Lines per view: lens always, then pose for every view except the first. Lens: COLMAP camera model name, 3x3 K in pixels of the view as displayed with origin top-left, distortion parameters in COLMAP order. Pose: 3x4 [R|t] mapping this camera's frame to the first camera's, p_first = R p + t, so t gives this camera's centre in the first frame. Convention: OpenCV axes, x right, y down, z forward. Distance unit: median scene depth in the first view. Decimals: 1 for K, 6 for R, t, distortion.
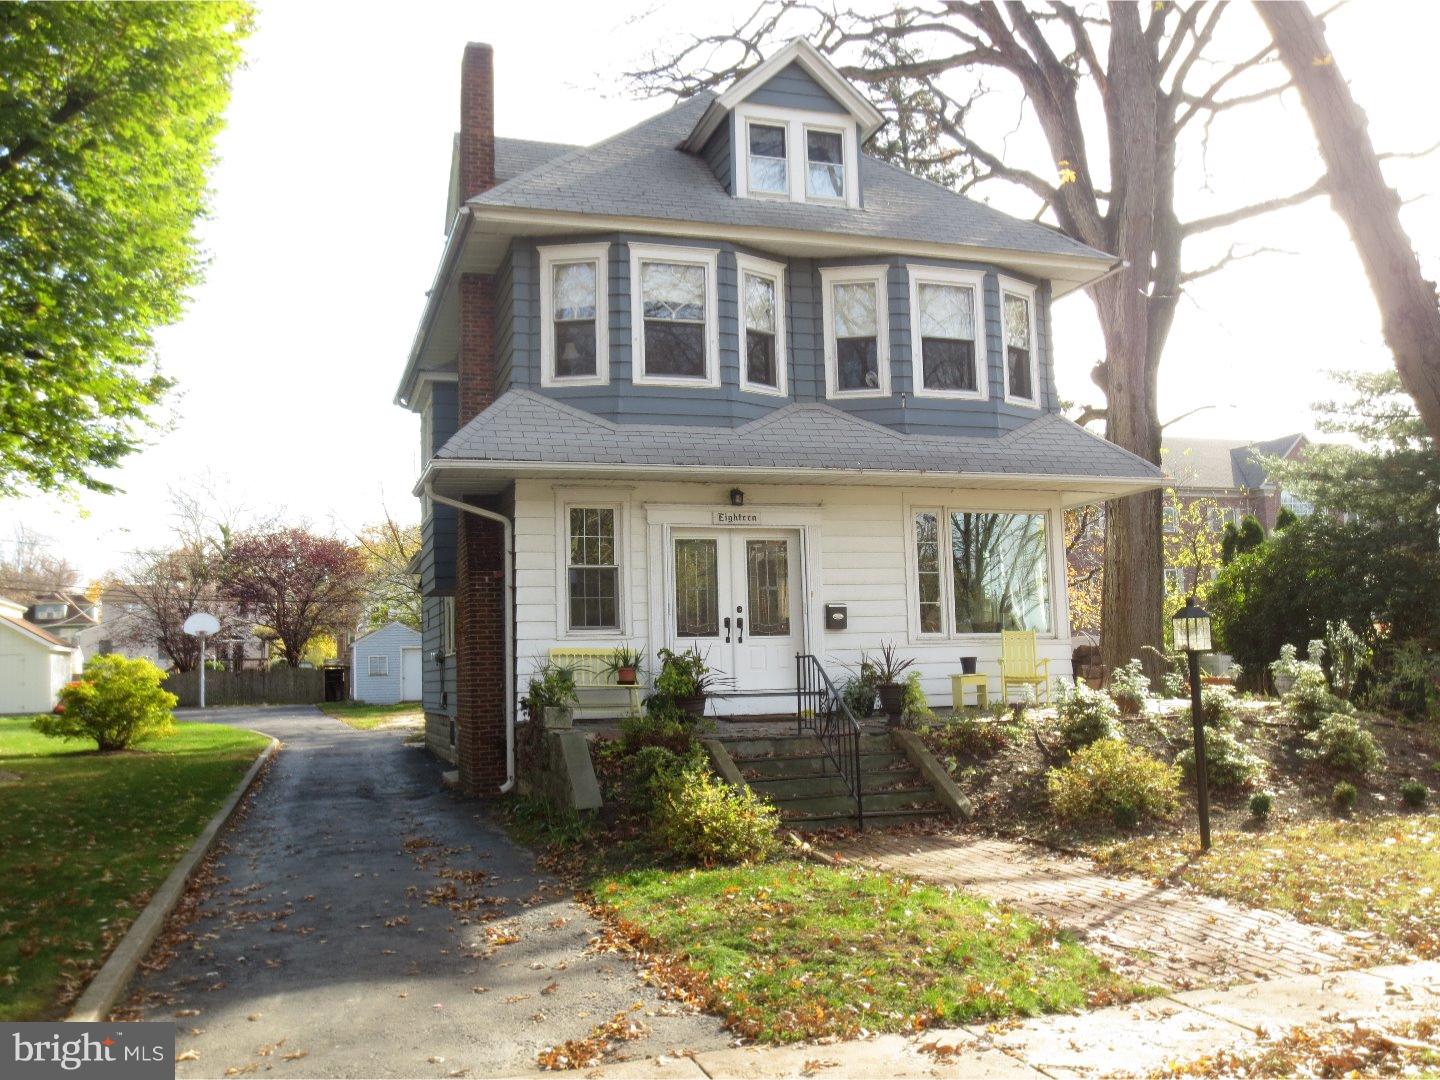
lens RADIAL K [[1399.1, 0, 720.0], [0, 1399.1, 538.7], [0, 0, 1]] dist [-0.035989, 0.000000]
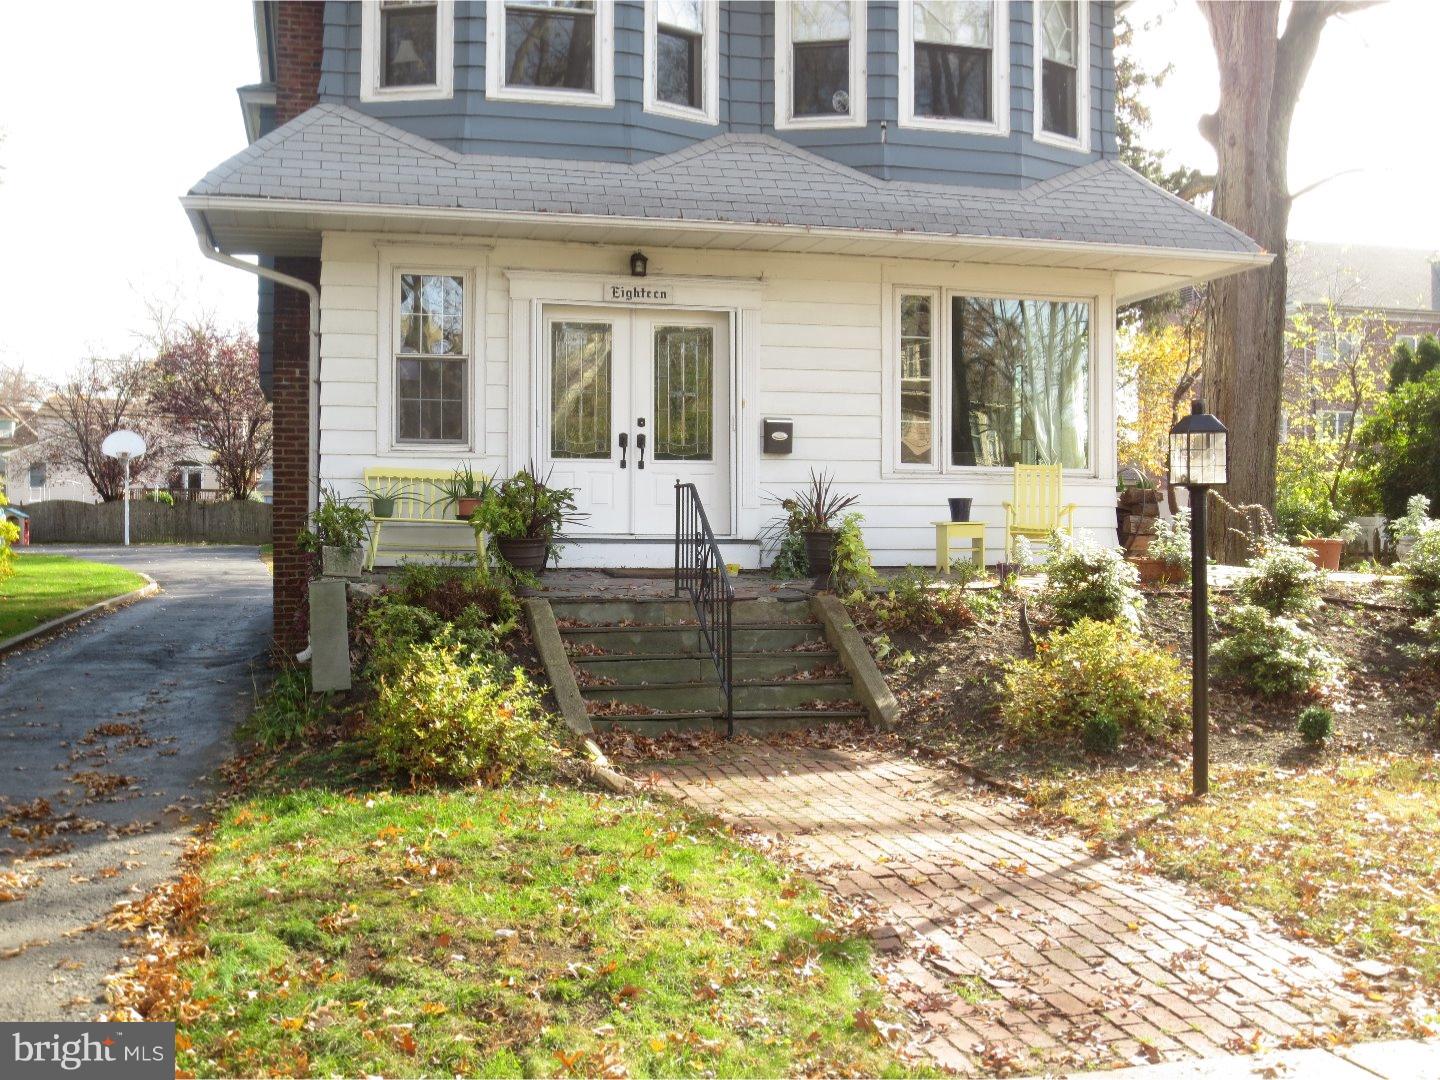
lens RADIAL K [[1637.2, 0, 721.4], [0, 1637.2, 536.8], [0, 0, 1]] dist [-0.049519, 0.000000]
pose [[0.997186, 0.031142, -0.068191, 0.119011], [-0.024040, 0.994433, 0.102591, 0.022506], [0.071006, -0.100663, 0.992383, 0.168581]]
